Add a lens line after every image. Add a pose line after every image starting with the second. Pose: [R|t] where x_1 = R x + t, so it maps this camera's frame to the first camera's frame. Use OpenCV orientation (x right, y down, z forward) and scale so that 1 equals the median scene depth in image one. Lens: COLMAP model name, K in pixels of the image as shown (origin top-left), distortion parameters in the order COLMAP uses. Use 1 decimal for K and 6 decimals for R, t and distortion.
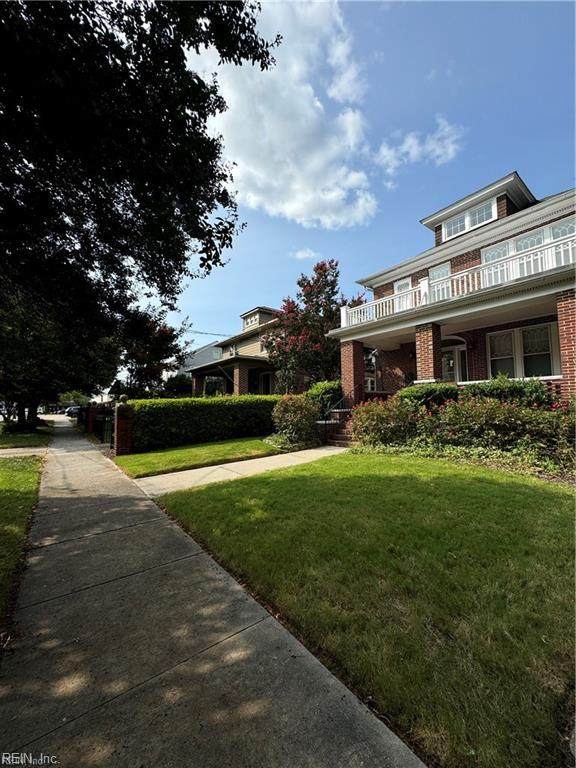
lens RADIAL K [[308.8, 0, 292.2], [0, 308.8, 383.5], [0, 0, 1]] dist [0.011415, 0.000638]
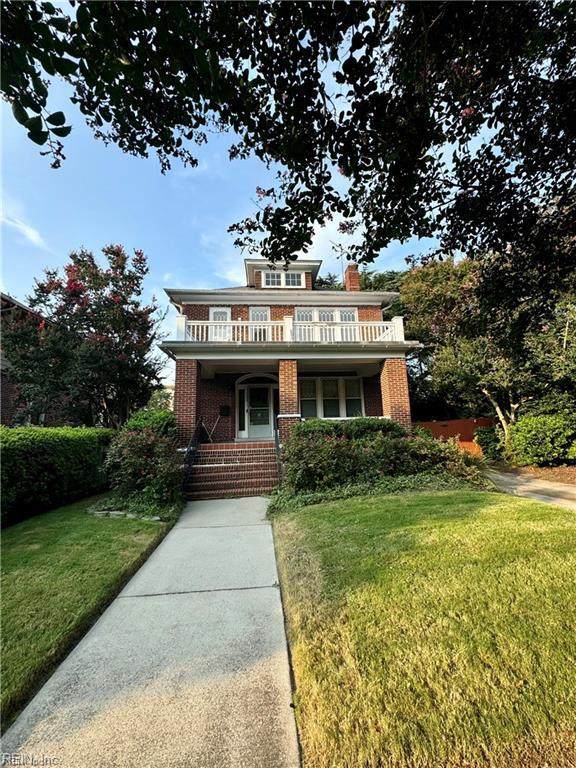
lens RADIAL K [[308.8, 0, 288.2], [0, 308.8, 381.9], [0, 0, 1]] dist [0.011415, 0.000638]
pose [[0.541239, 0.136297, 0.829749, -0.353201], [-0.035734, 0.989613, -0.139248, 0.020662], [-0.840109, 0.045716, 0.540488, 0.393740]]
